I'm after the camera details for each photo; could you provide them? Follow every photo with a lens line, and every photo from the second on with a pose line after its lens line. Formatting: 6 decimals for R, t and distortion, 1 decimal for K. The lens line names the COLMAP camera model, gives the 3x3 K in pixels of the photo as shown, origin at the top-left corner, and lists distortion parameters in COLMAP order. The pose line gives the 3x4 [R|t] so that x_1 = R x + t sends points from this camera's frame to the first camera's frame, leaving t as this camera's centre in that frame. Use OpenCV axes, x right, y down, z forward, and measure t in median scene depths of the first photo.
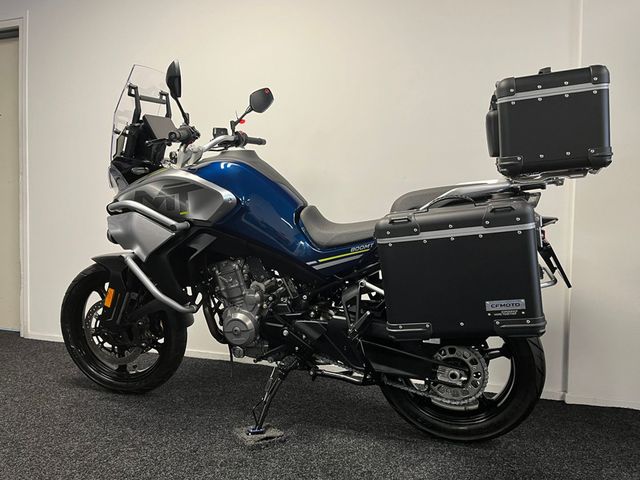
lens RADIAL K [[508.9, 0, 320.0], [0, 508.9, 240.0], [0, 0, 1]] dist [0.037730, -0.002354]
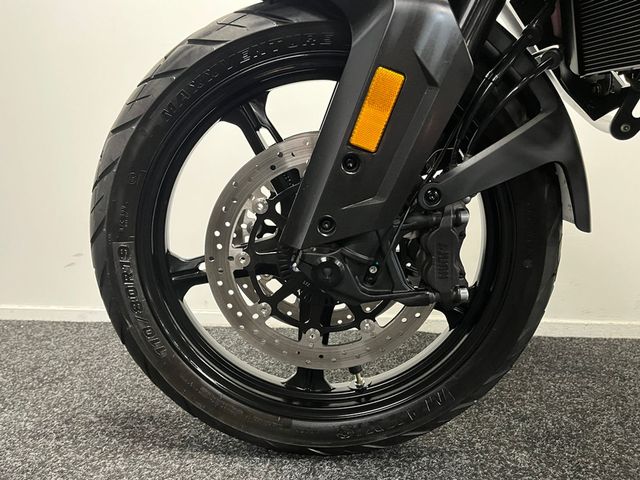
lens RADIAL K [[508.9, 0, 320.0], [0, 508.9, 240.0], [0, 0, 1]] dist [0.037730, -0.002354]
pose [[0.961799, -0.030876, 0.272009, -0.577923], [0.011240, 0.997235, 0.073456, 0.178623], [-0.273525, -0.067593, 0.959487, 0.877906]]
